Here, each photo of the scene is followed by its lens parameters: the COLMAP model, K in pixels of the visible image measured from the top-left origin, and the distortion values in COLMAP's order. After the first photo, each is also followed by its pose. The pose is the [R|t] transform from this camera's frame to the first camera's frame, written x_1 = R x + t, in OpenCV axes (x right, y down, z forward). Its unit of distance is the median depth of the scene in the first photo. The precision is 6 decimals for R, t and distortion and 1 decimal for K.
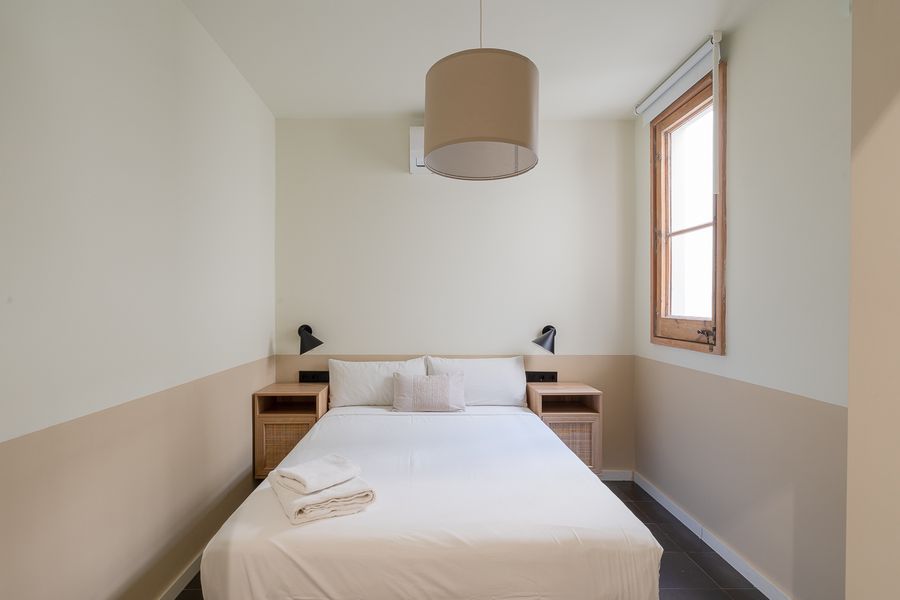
lens RADIAL K [[454.9, 0, 448.2], [0, 454.9, 310.4], [0, 0, 1]] dist [-0.001902, -0.000115]
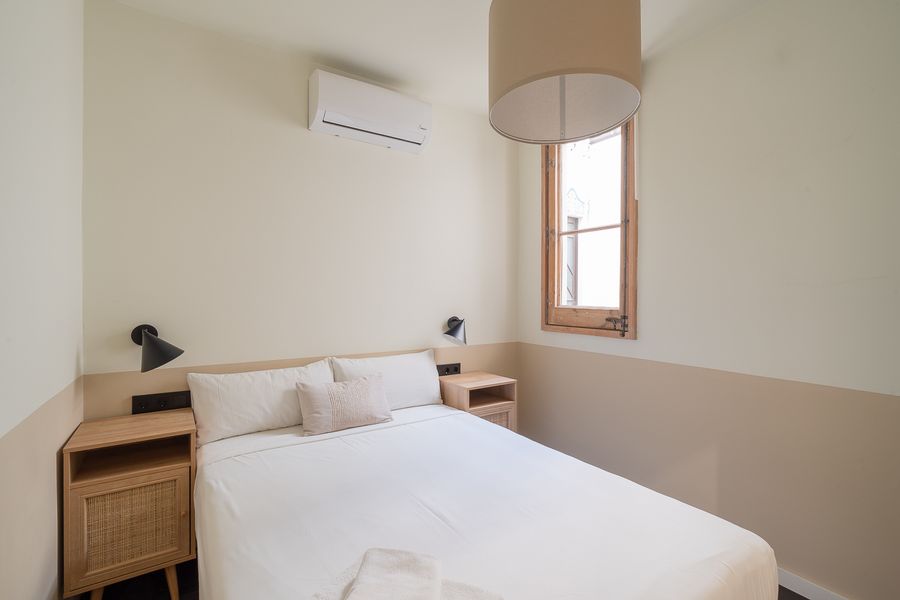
lens RADIAL K [[398.6, 0, 450.0], [0, 398.6, 300.0], [0, 0, 1]] dist [0.002148, 0.000187]
pose [[0.850116, -0.003131, 0.526586, -0.262137], [0.003283, 0.999994, 0.000646, -0.003544], [-0.526585, 0.001180, 0.850122, 0.301238]]
